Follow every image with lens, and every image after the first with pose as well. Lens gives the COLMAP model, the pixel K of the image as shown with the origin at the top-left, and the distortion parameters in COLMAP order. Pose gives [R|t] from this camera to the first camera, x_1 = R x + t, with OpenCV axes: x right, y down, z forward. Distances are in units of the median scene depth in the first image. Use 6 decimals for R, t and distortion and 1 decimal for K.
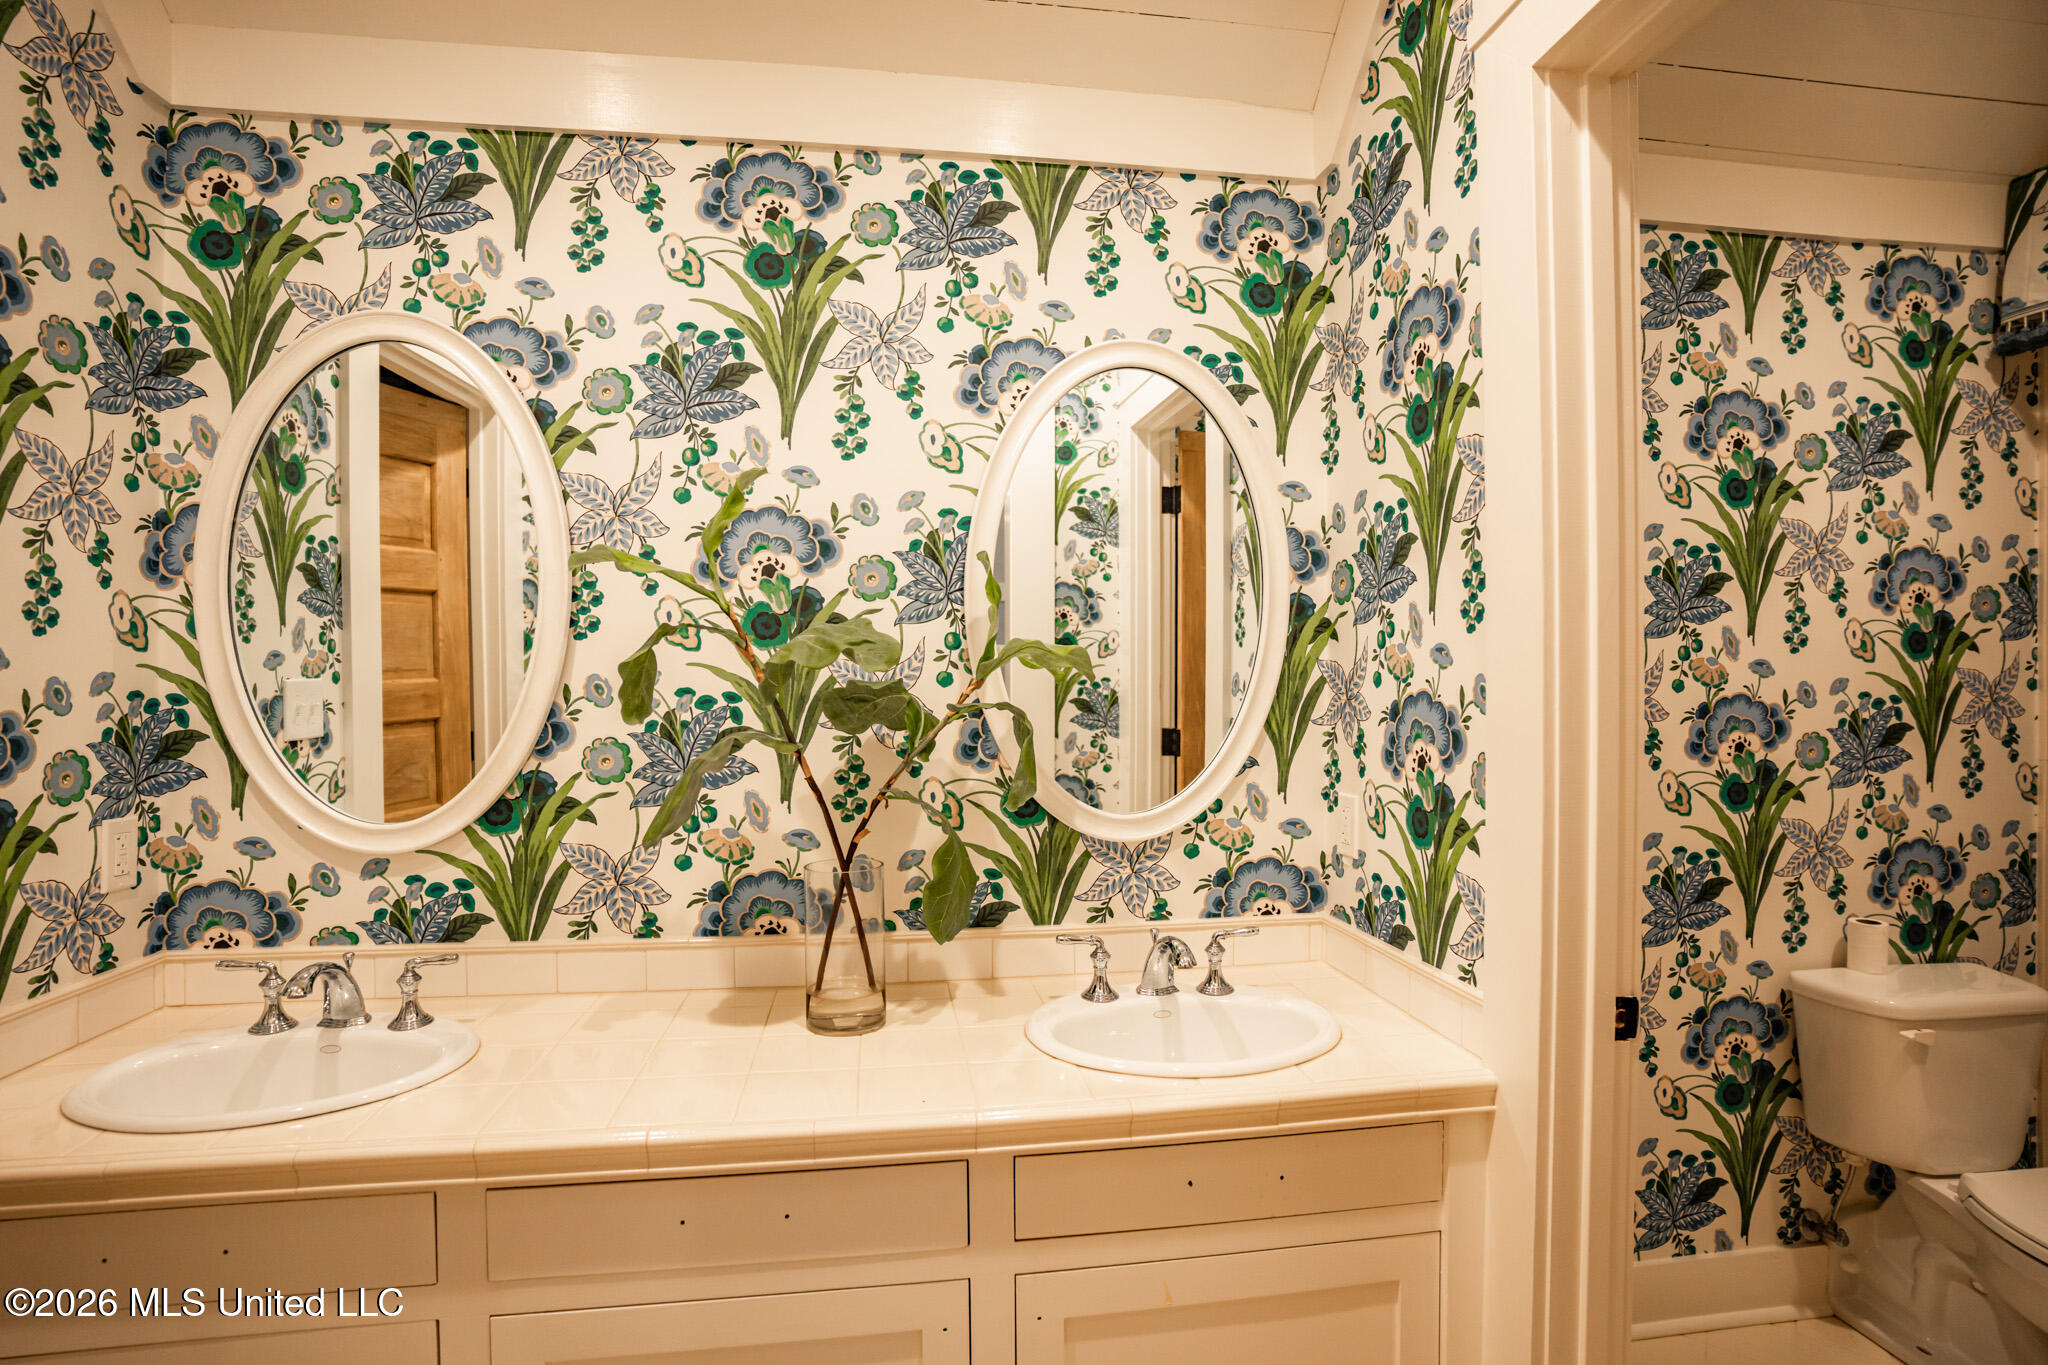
lens RADIAL K [[1000.3, 0, 1023.0], [0, 1000.3, 678.3], [0, 0, 1]] dist [-0.090923, 0.044627]
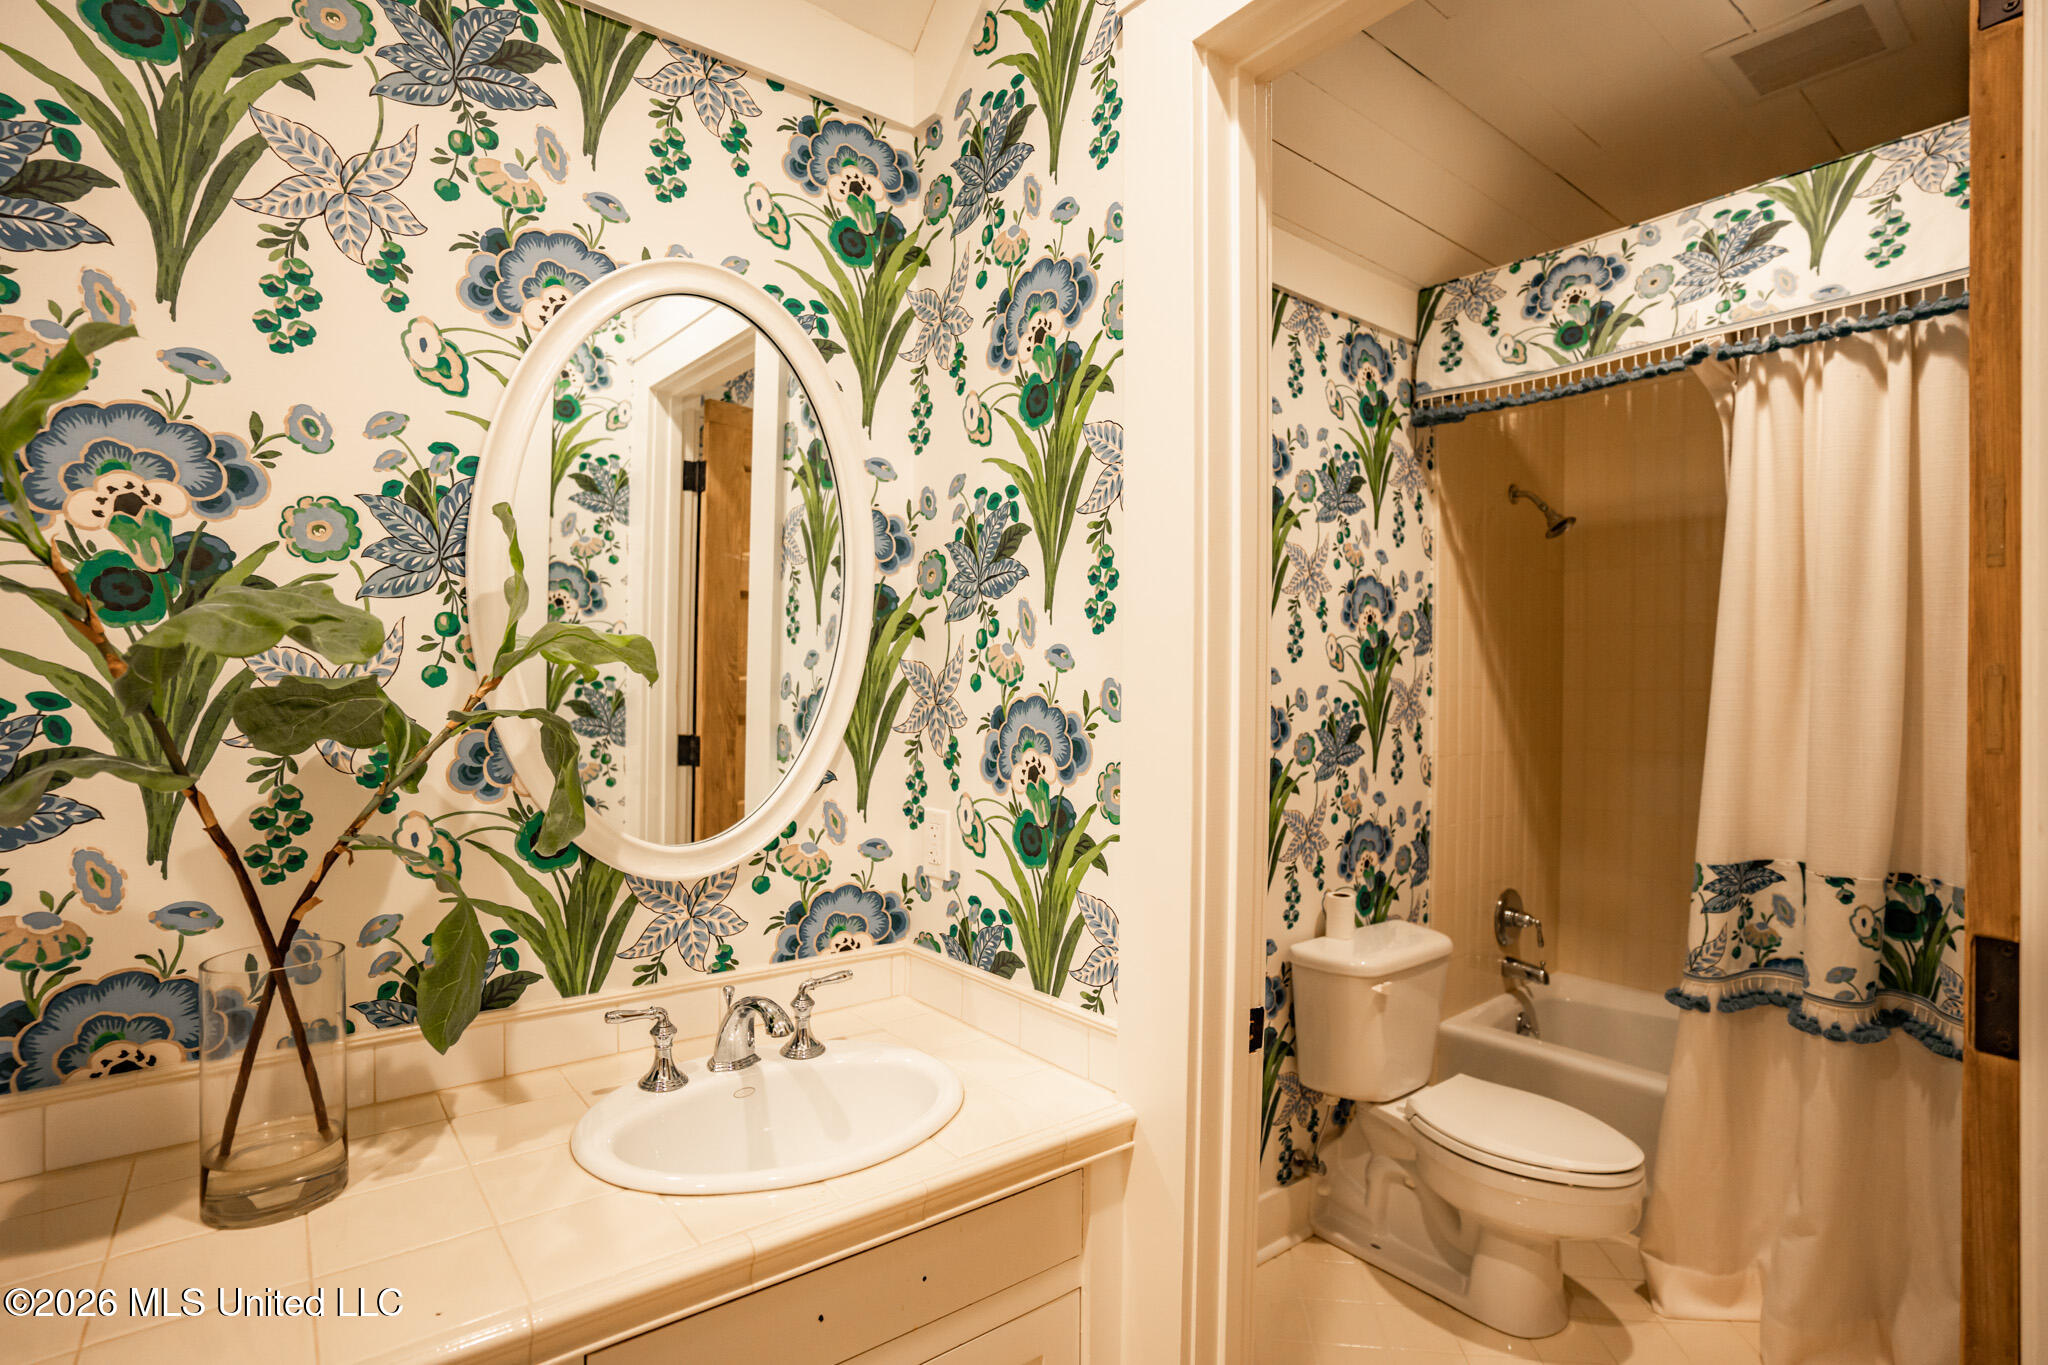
lens RADIAL K [[1000.3, 0, 1023.0], [0, 1000.3, 678.3], [0, 0, 1]] dist [-0.090923, 0.044627]
pose [[0.866512, 0.012009, 0.499012, -0.060404], [-0.011736, 0.999924, -0.003685, 0.000027], [-0.499019, -0.002663, 0.866587, 0.173608]]
